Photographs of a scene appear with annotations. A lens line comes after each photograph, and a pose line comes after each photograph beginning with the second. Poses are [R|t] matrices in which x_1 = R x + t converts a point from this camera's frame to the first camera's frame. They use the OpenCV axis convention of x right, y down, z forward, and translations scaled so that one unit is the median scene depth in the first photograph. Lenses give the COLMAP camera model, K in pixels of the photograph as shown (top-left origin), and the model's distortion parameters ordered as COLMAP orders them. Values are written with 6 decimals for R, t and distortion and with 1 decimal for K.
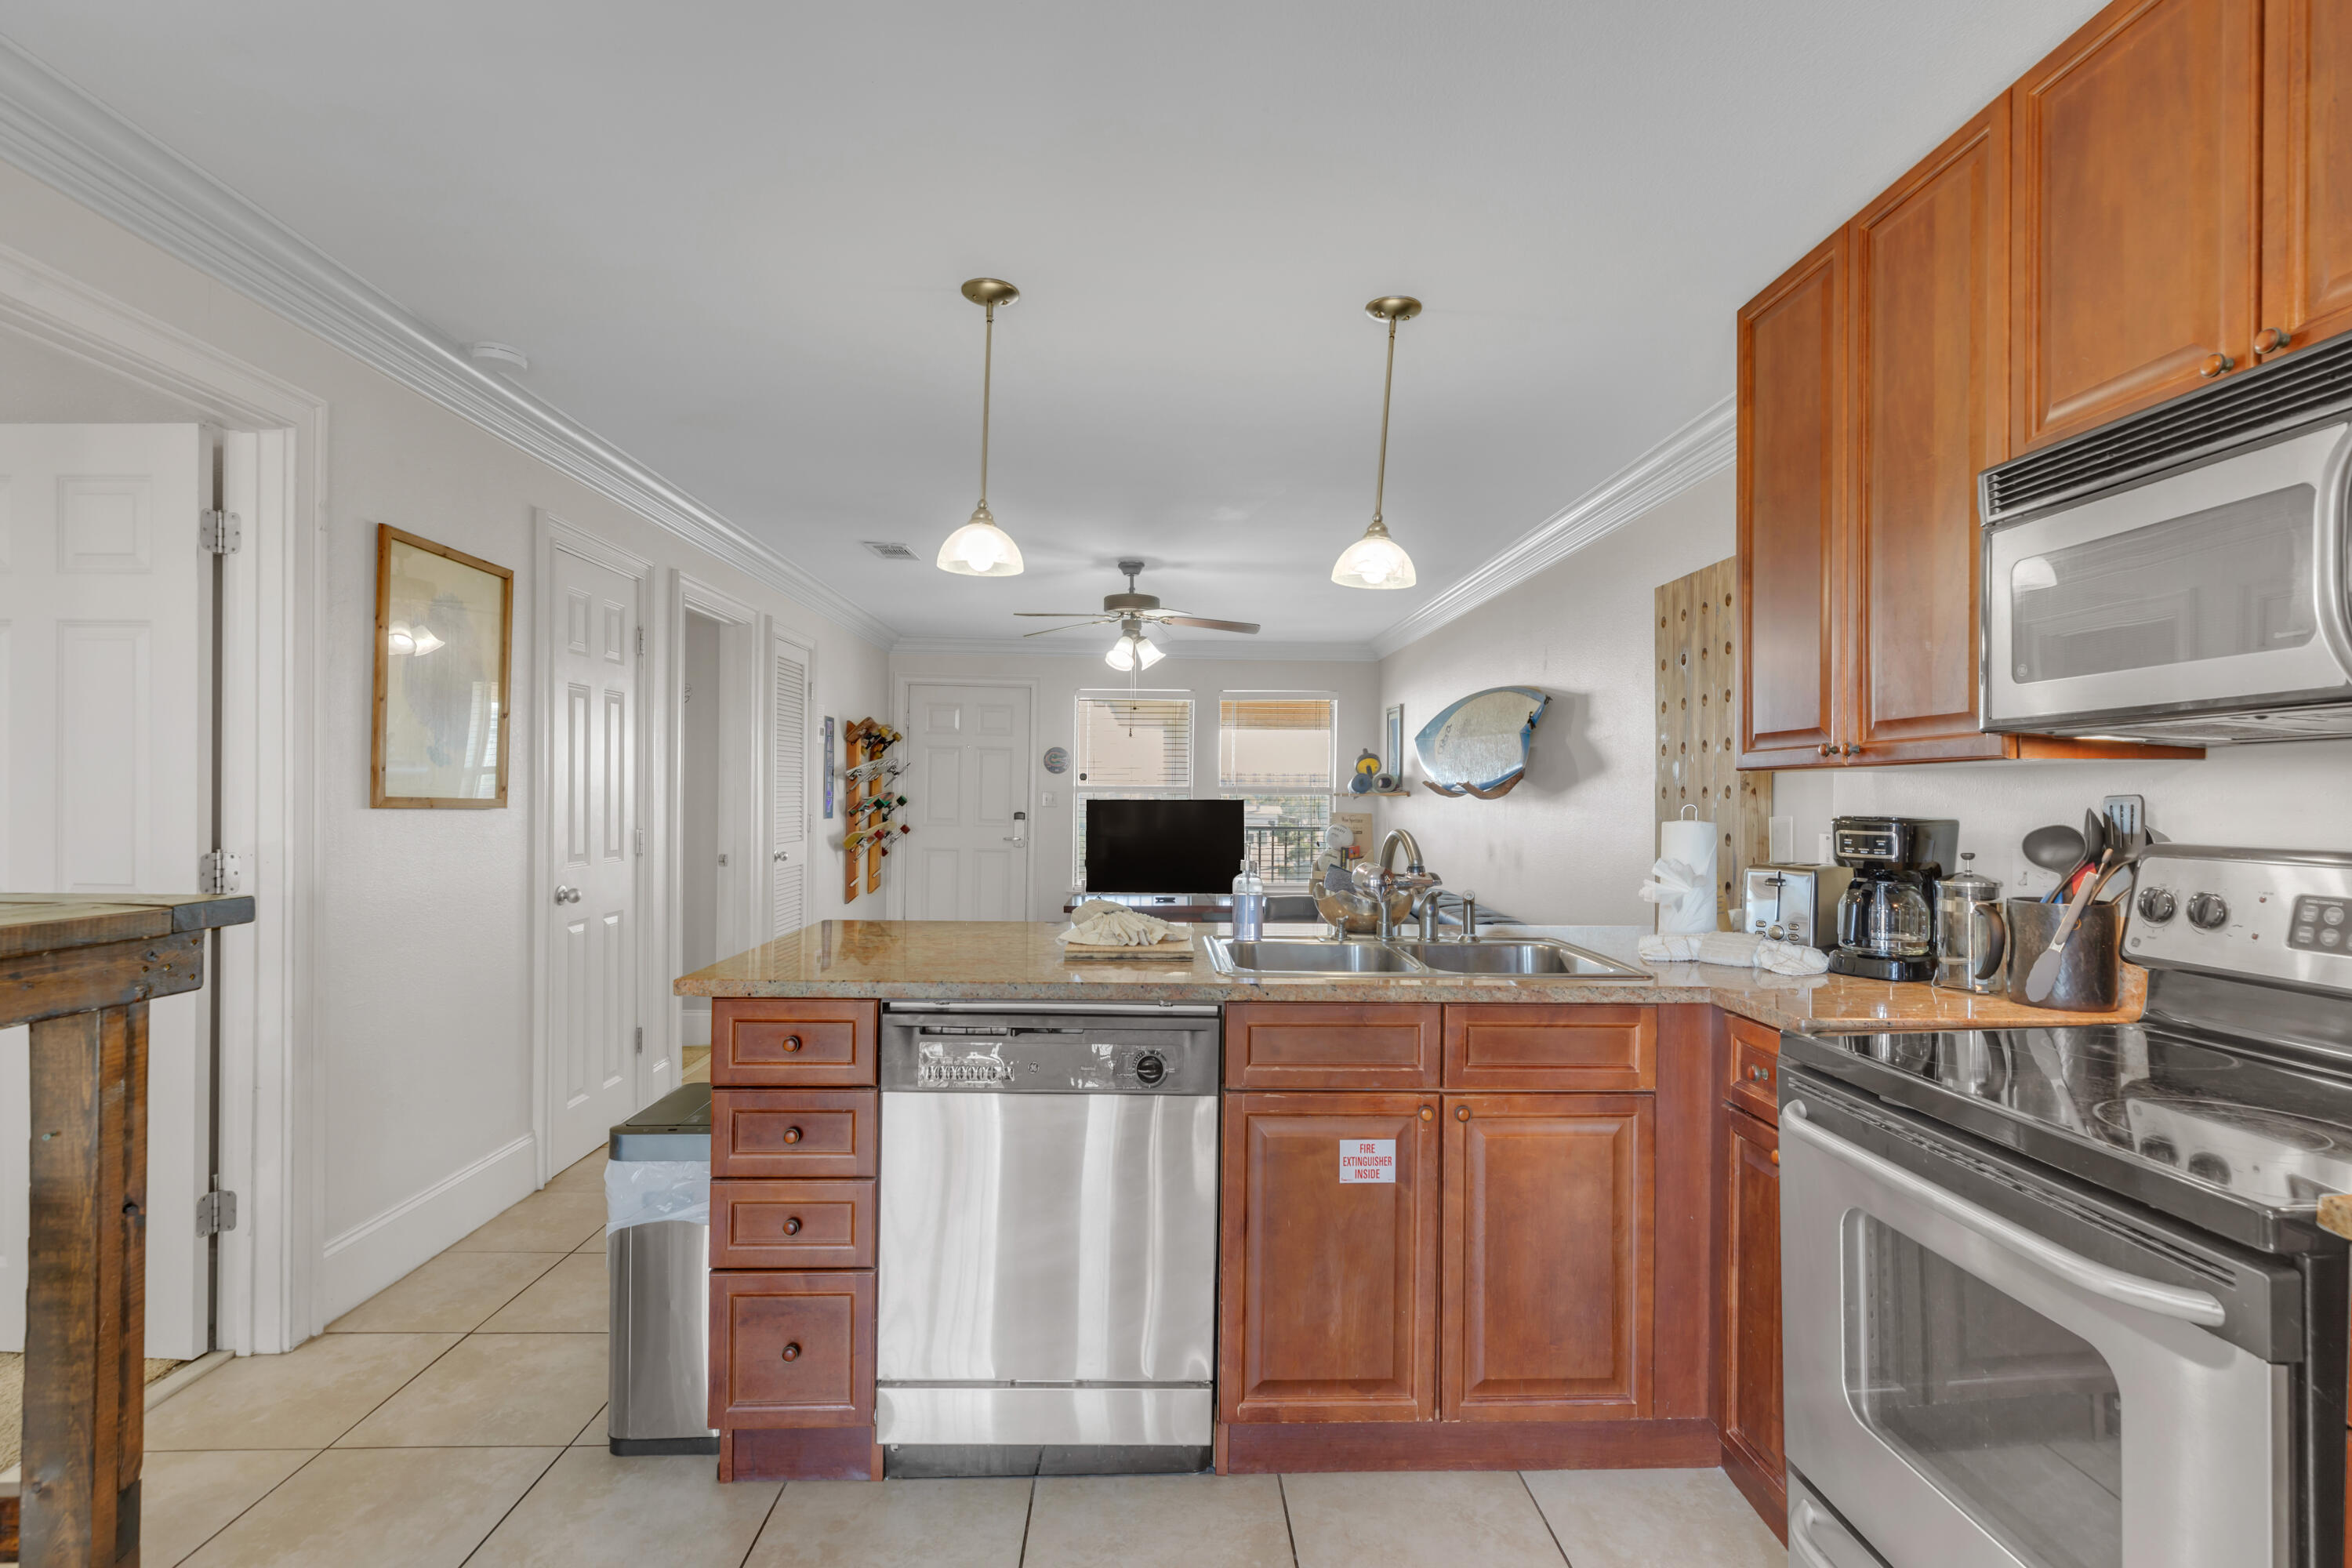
lens RADIAL K [[1062.6, 0, 1139.3], [0, 1062.6, 798.1], [0, 0, 1]] dist [0.003006, -0.000511]
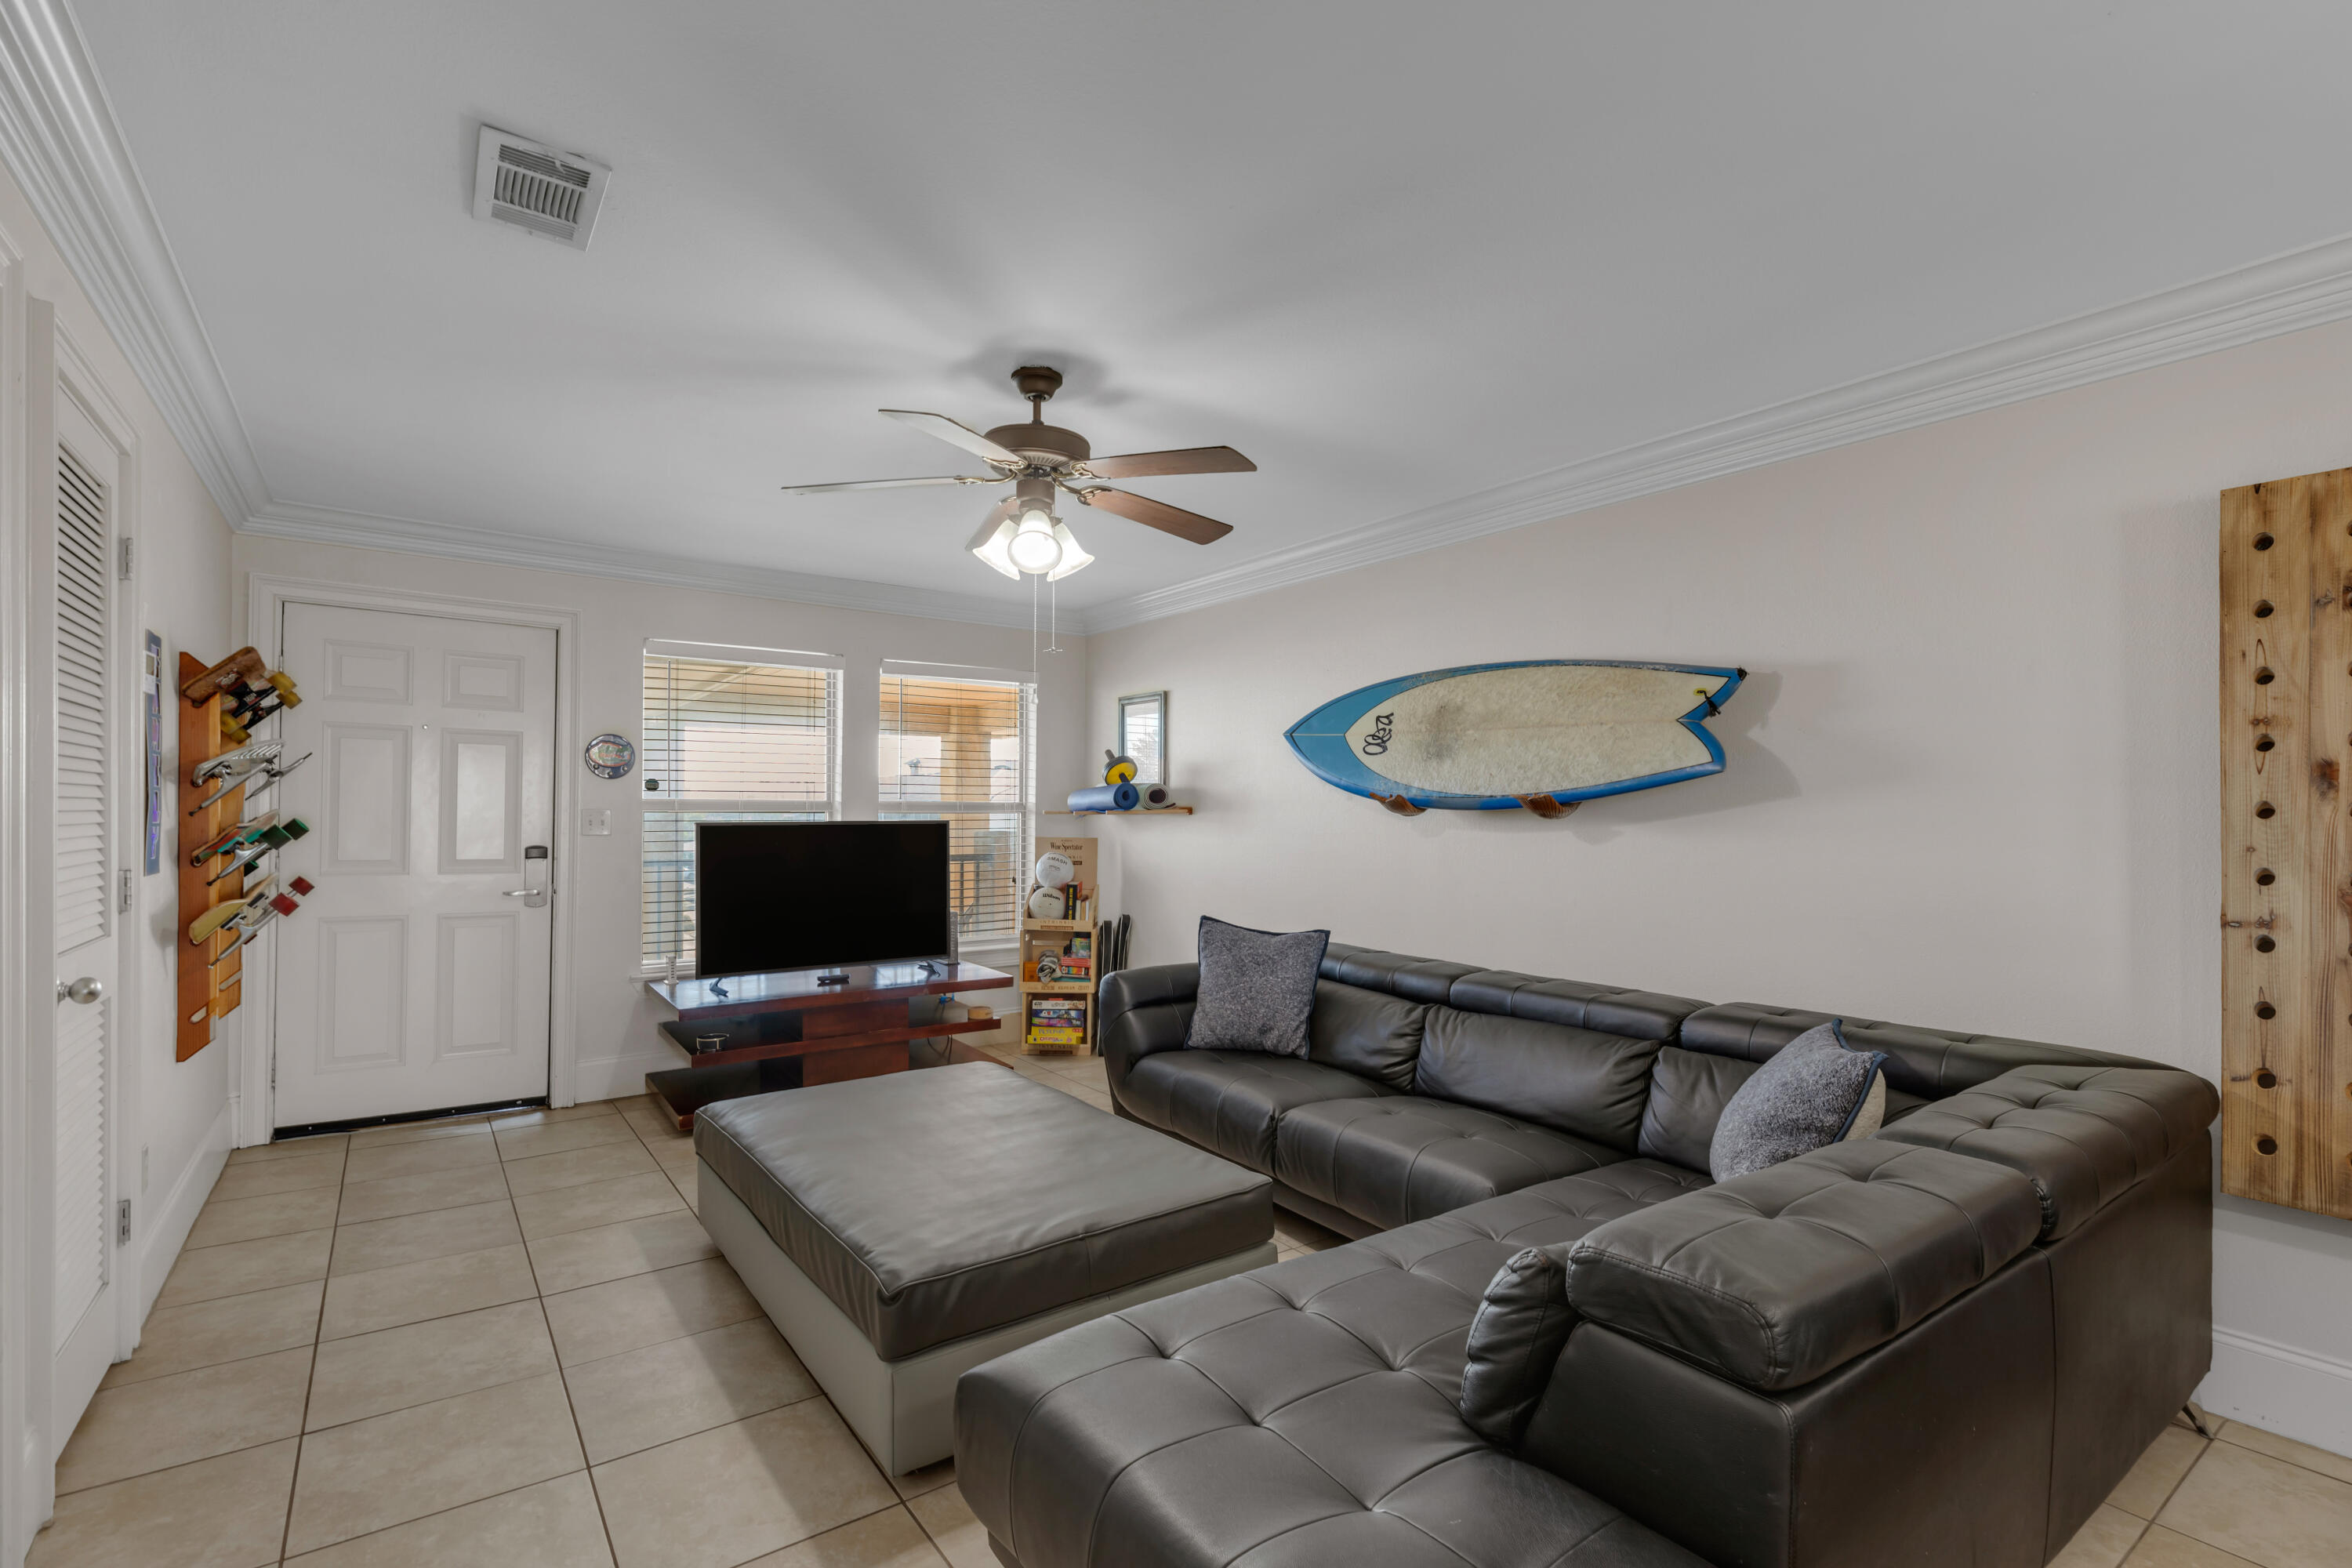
lens RADIAL K [[1083.2, 0, 1182.4], [0, 1083.2, 813.7], [0, 0, 1]] dist [-0.001055, -0.000075]
pose [[0.819635, -0.005134, 0.572864, -0.589921], [0.005314, 0.999985, 0.001359, -0.010271], [-0.572862, 0.001930, 0.819649, 1.194097]]
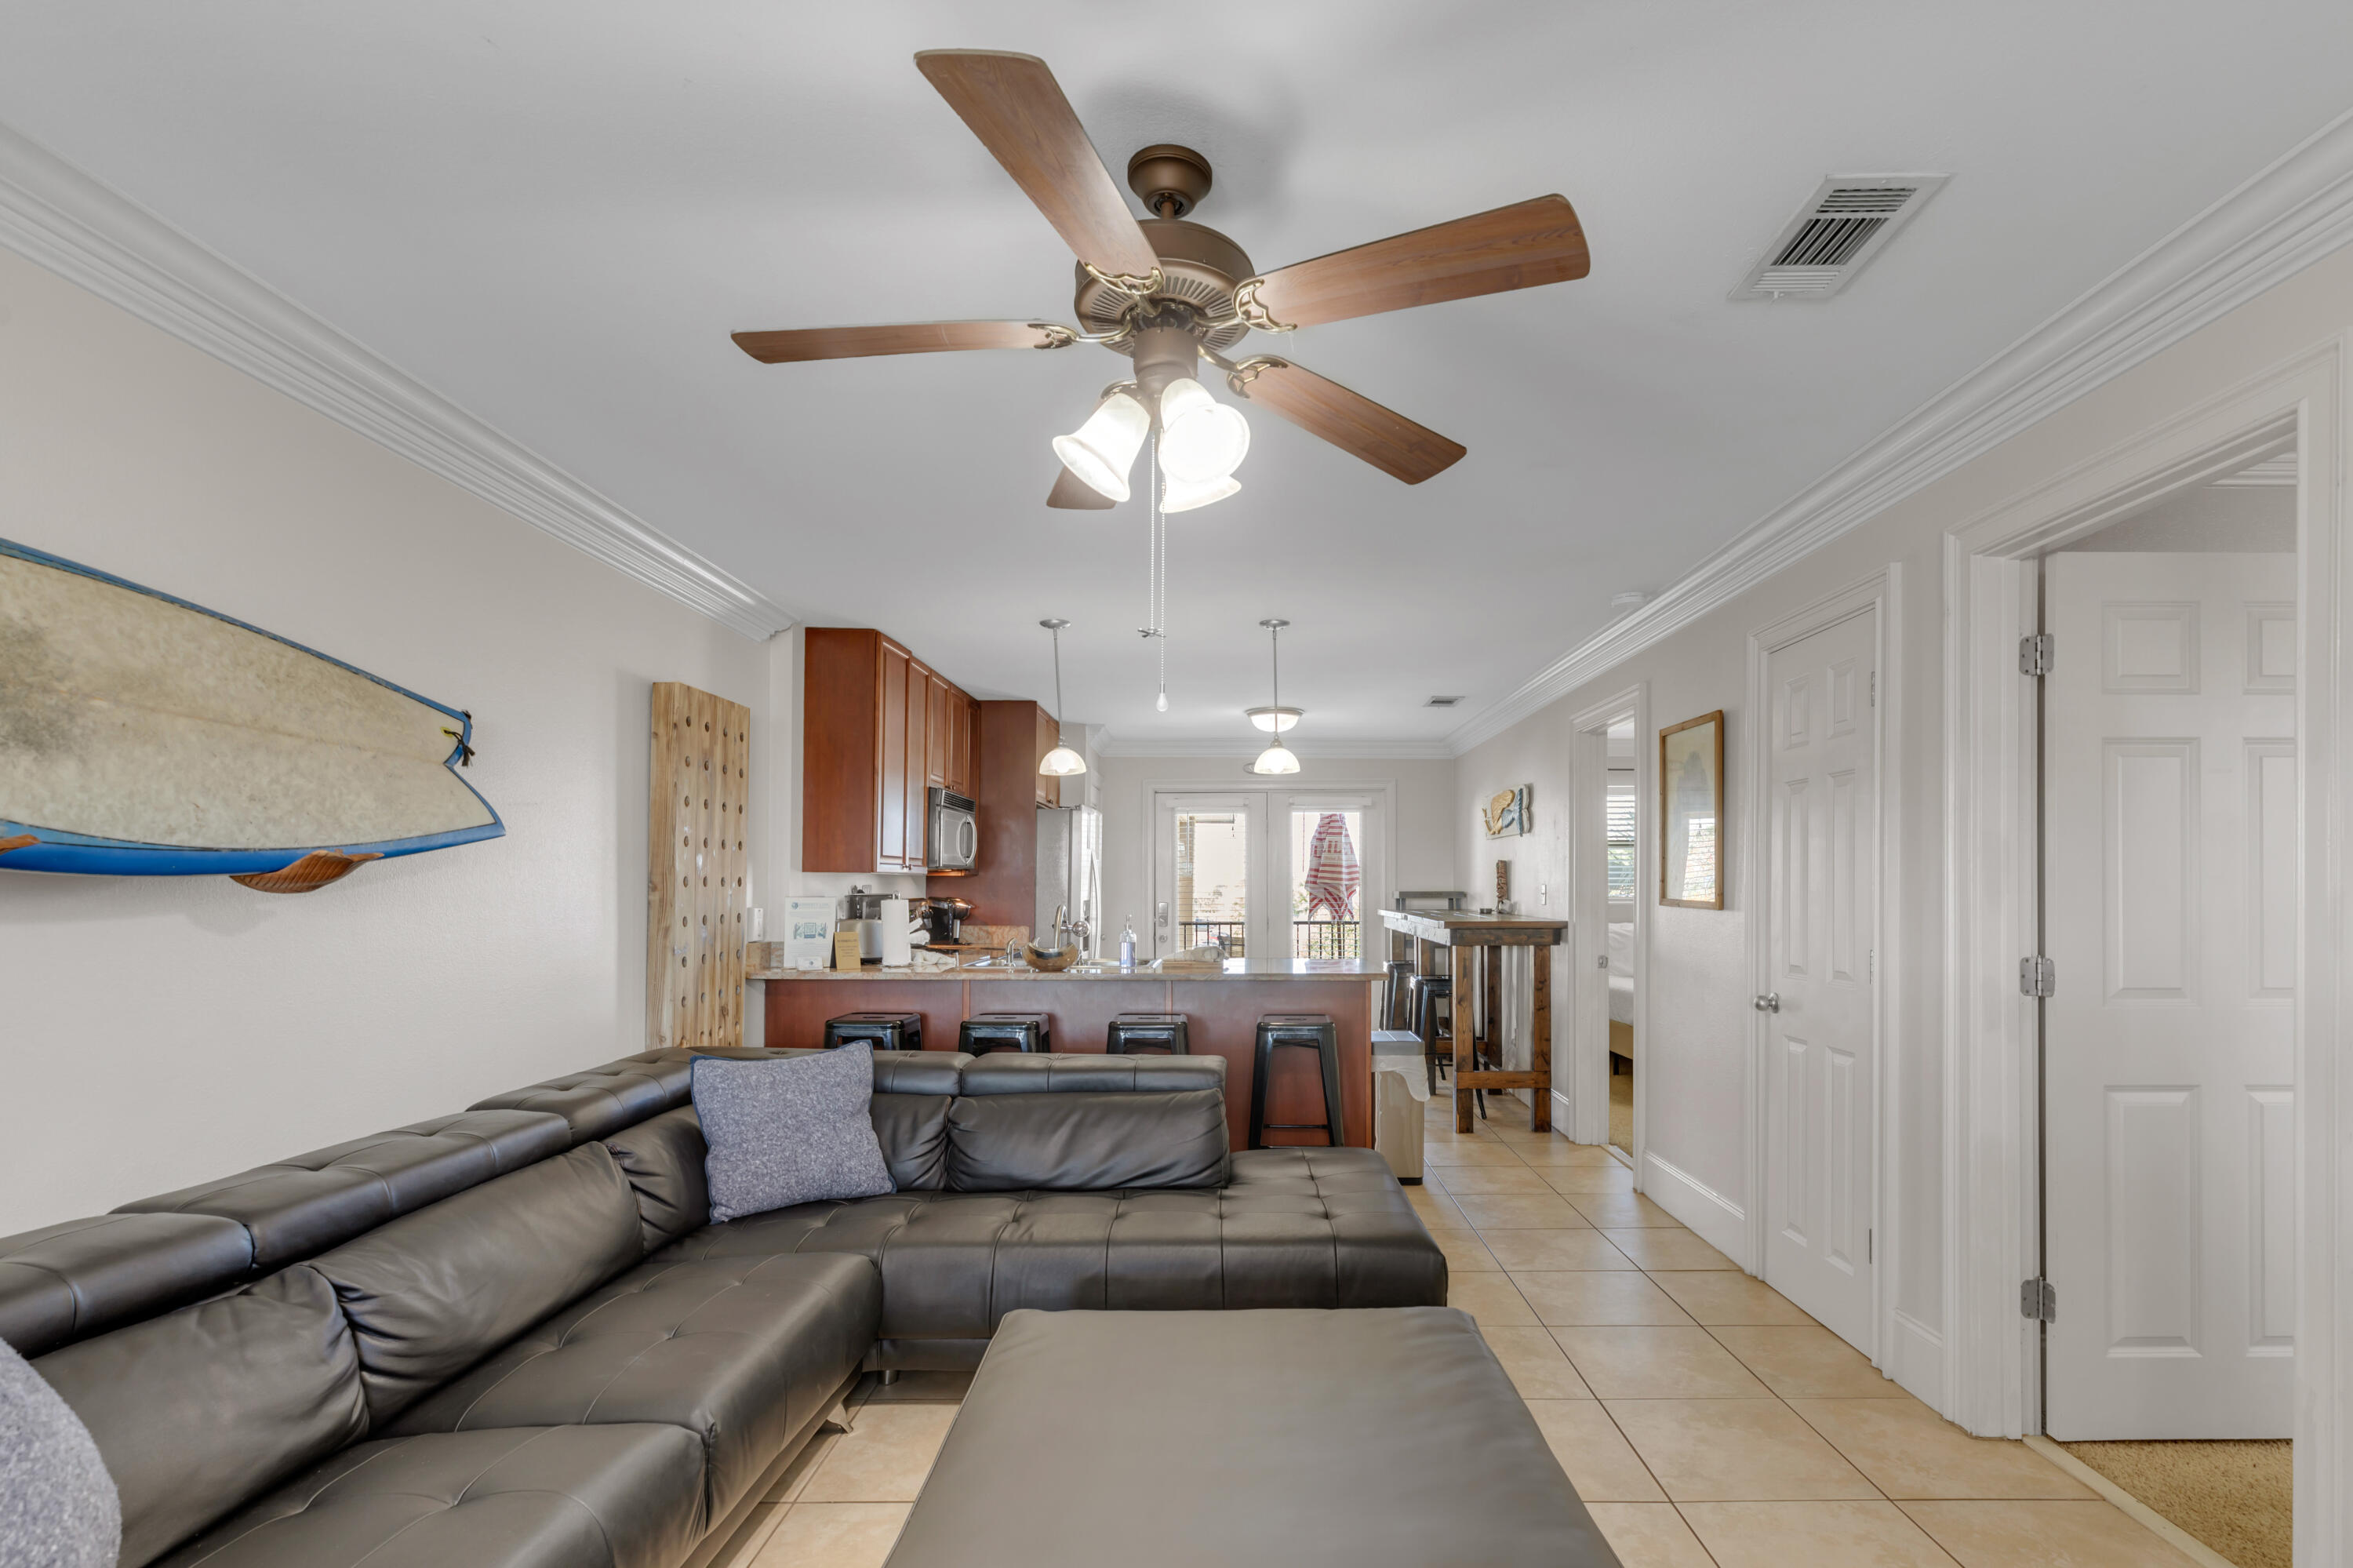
lens RADIAL K [[1102.9, 0, 1234.9], [0, 1102.9, 877.0], [0, 0, 1]] dist [0.002427, 0.000960]
pose [[-0.999878, -0.015392, 0.002657, -0.060624], [-0.015403, 0.999872, -0.004269, -0.019258], [-0.002591, -0.004309, -0.999987, 3.114781]]
